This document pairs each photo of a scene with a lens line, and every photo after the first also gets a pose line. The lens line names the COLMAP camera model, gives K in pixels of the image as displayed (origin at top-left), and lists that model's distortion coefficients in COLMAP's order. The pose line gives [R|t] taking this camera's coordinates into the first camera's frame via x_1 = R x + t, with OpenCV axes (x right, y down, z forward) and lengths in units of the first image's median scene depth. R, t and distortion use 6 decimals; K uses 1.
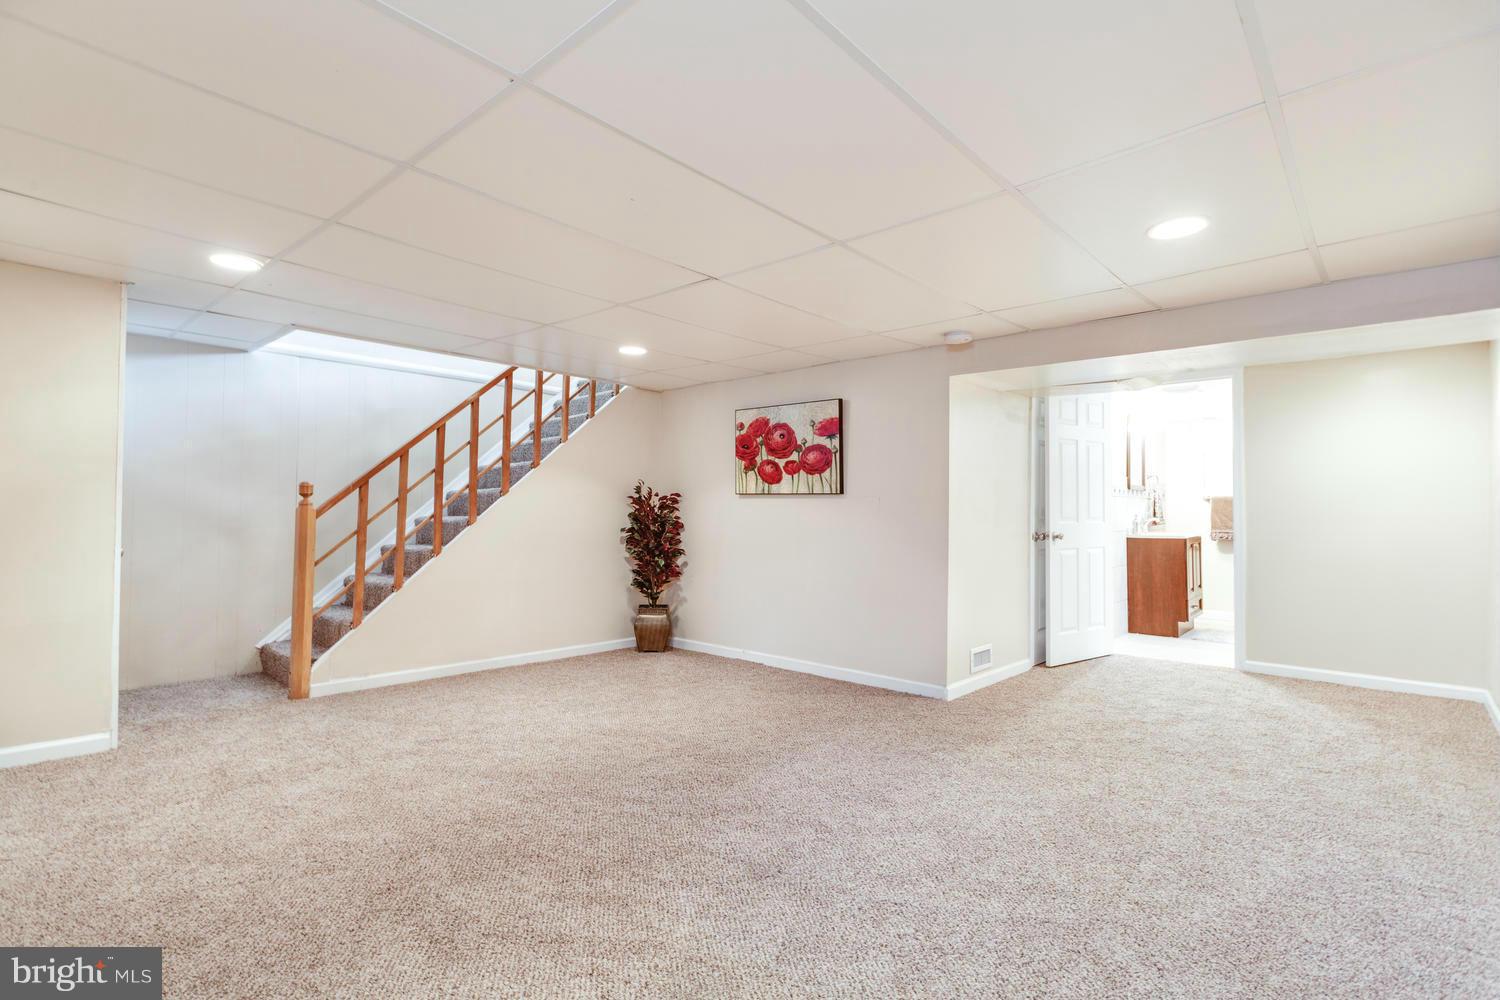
lens RADIAL K [[714.0, 0, 744.5], [0, 714.0, 494.1], [0, 0, 1]] dist [-0.001574, 0.000365]
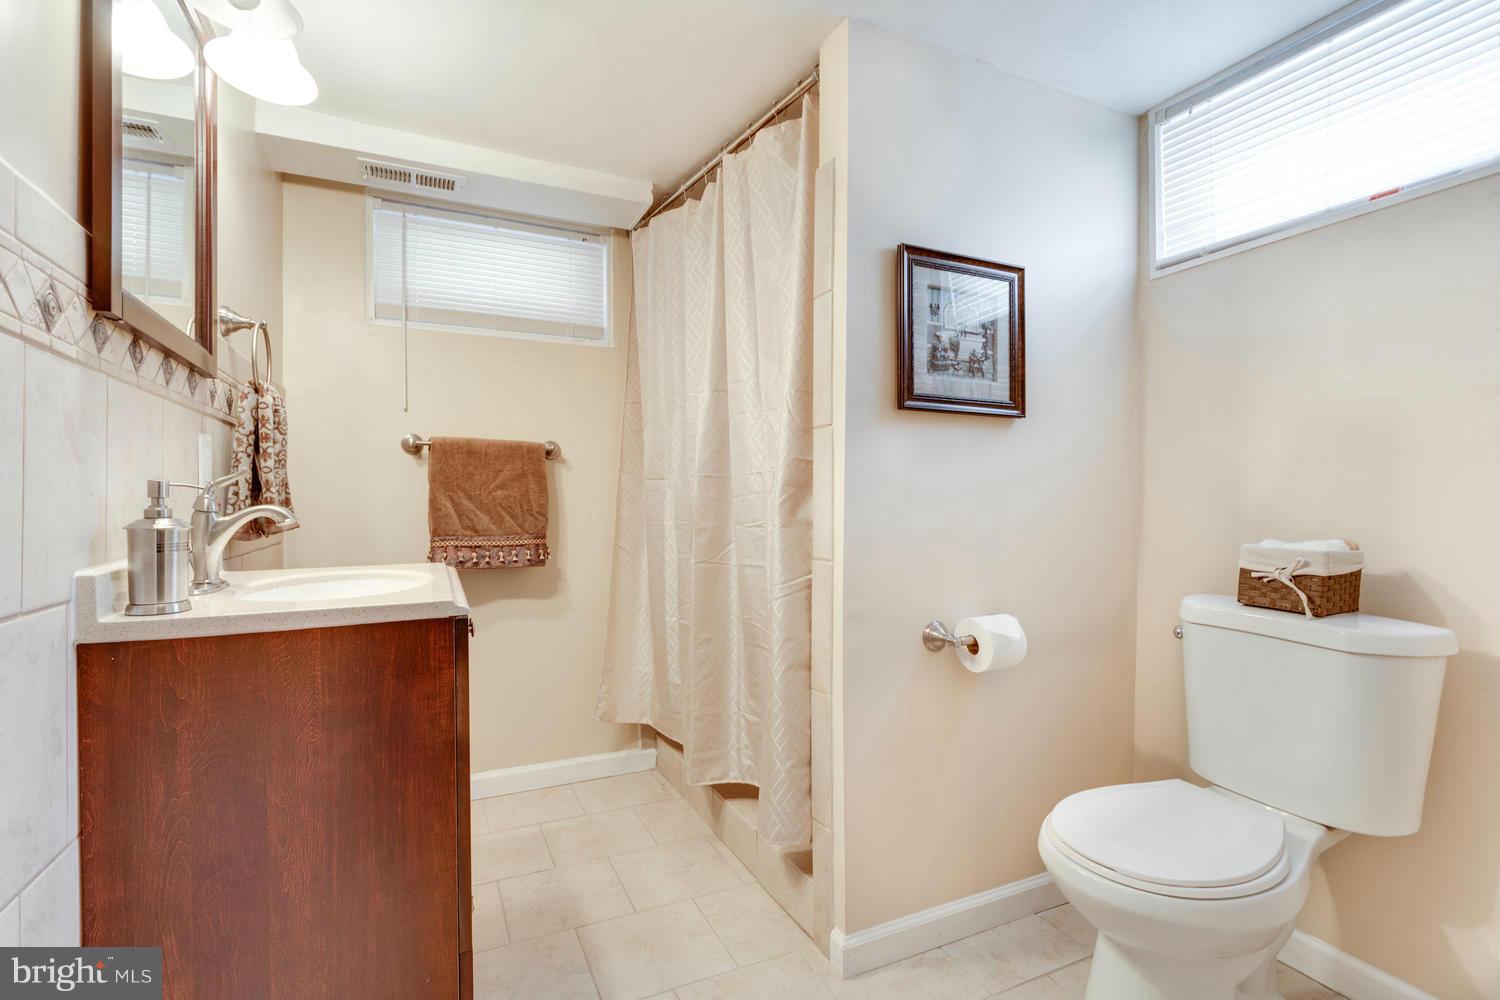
lens RADIAL K [[714.0, 0, 744.5], [0, 714.0, 494.1], [0, 0, 1]] dist [-0.001574, 0.000365]
pose [[0.386963, 0.004231, 0.922085, 0.408755], [-0.019508, 0.999803, 0.003599, 0.024829], [-0.921889, -0.019381, 0.386970, 0.738247]]
